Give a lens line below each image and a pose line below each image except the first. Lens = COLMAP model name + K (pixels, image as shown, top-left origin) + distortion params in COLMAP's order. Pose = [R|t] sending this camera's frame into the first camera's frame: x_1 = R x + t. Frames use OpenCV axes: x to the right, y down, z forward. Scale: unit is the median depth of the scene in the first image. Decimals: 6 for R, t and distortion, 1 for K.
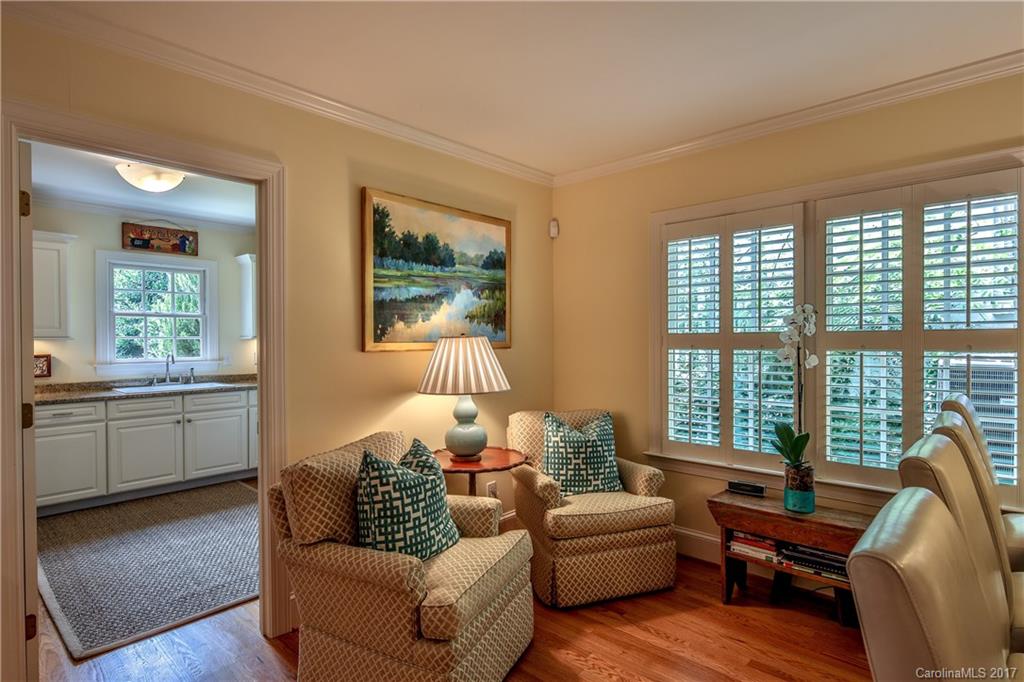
lens RADIAL K [[527.0, 0, 514.1], [0, 527.0, 343.9], [0, 0, 1]] dist [-0.001143, -0.000666]
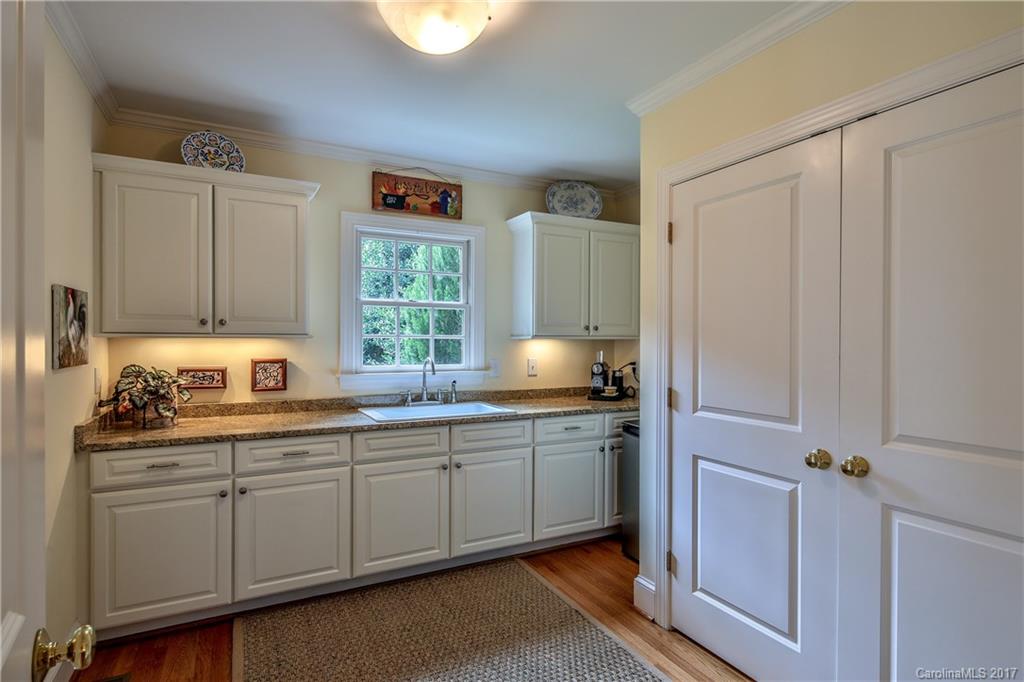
lens RADIAL K [[527.0, 0, 510.5], [0, 527.0, 340.3], [0, 0, 1]] dist [-0.001143, -0.000666]
pose [[0.938369, 0.008047, -0.345543, -0.323136], [-0.011287, 0.999909, -0.007365, -0.002672], [0.345452, 0.010812, 0.938374, 0.401187]]
